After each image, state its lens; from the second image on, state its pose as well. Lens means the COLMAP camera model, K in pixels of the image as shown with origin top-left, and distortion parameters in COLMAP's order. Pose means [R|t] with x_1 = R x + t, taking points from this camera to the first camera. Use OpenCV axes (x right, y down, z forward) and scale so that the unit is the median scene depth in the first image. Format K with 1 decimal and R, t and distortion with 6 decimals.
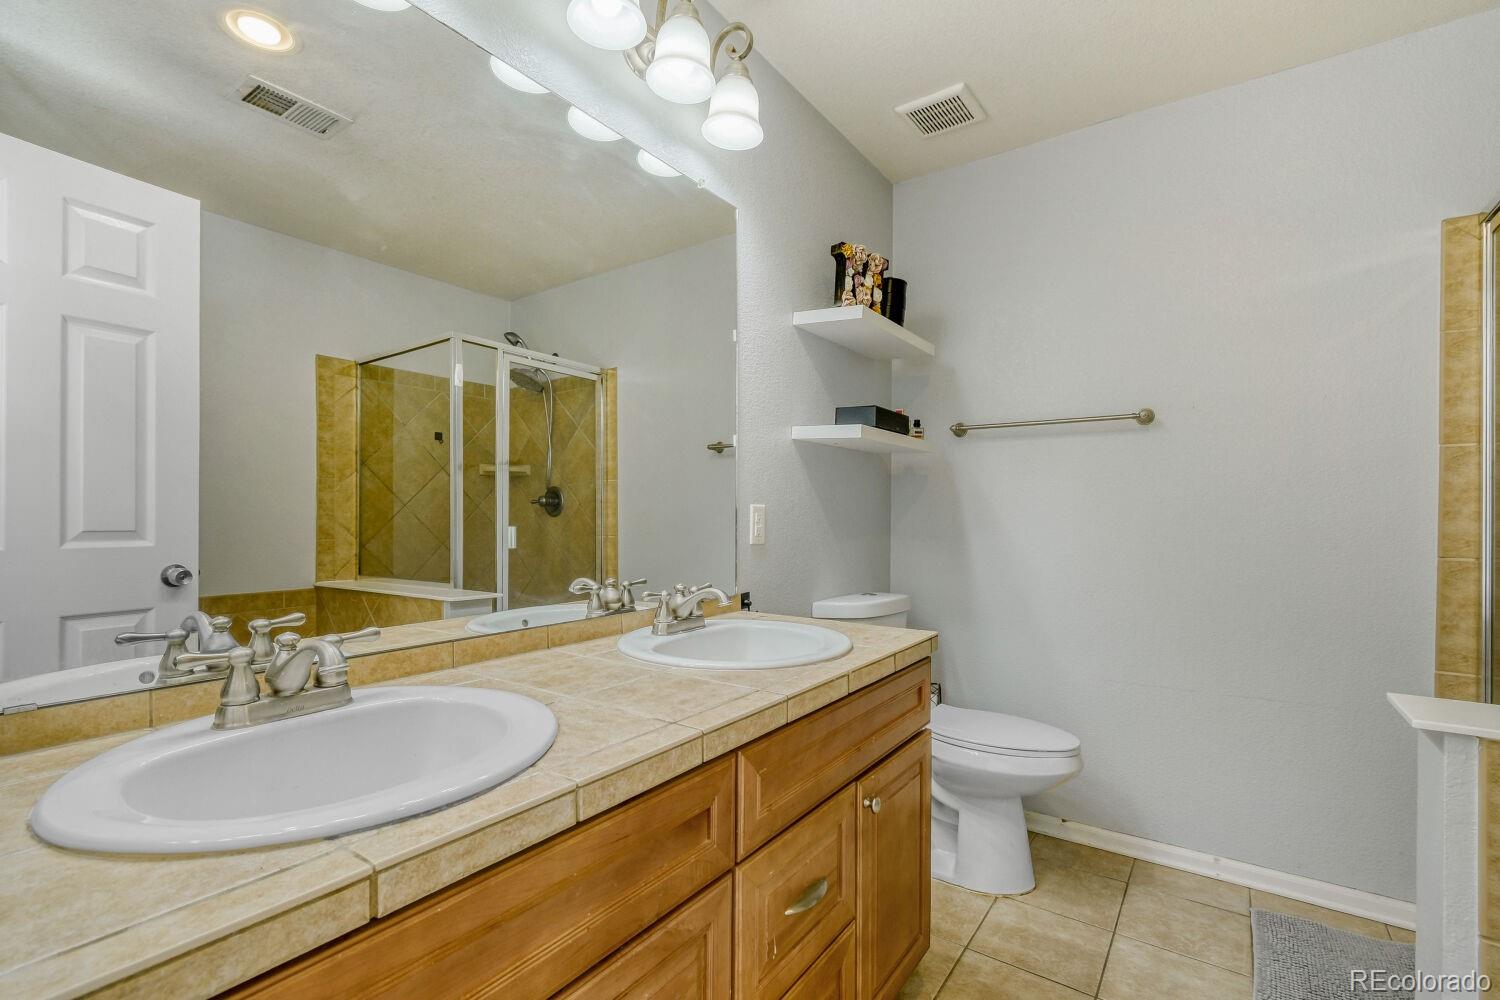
lens RADIAL K [[679.9, 0, 754.4], [0, 679.9, 506.9], [0, 0, 1]] dist [-0.001821, -0.004951]
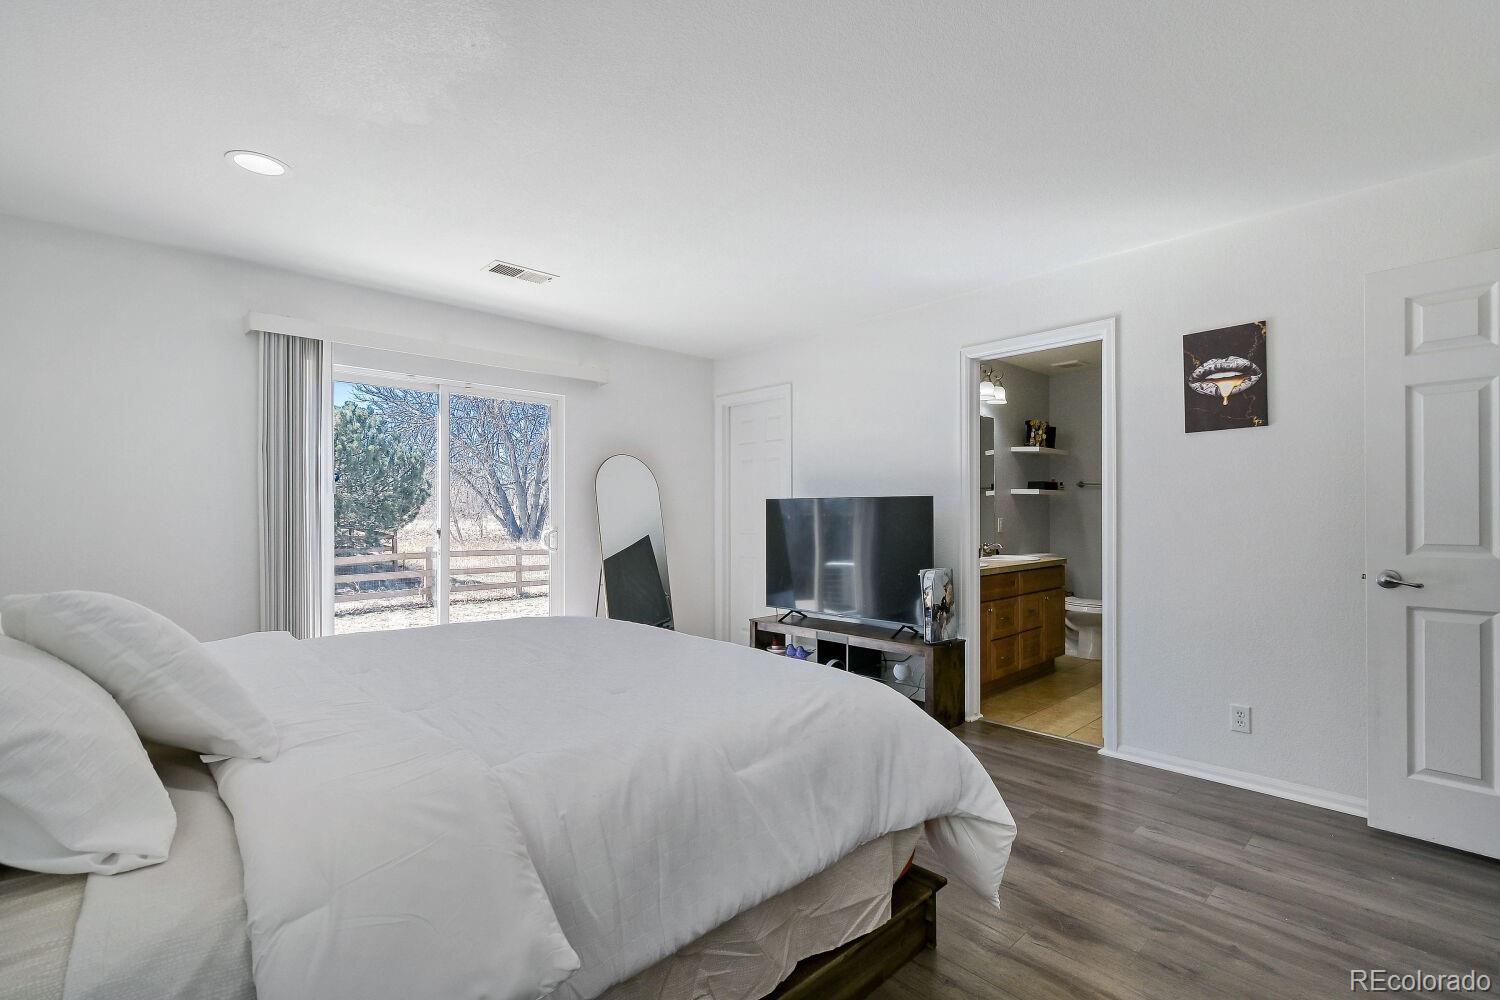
lens RADIAL K [[679.9, 0, 738.4], [0, 679.9, 508.4], [0, 0, 1]] dist [-0.001821, -0.004951]
pose [[0.976768, -0.002356, -0.214286, -0.410990], [0.001374, 0.999988, -0.004733, -0.029036], [0.214295, 0.004328, 0.976759, -1.814093]]
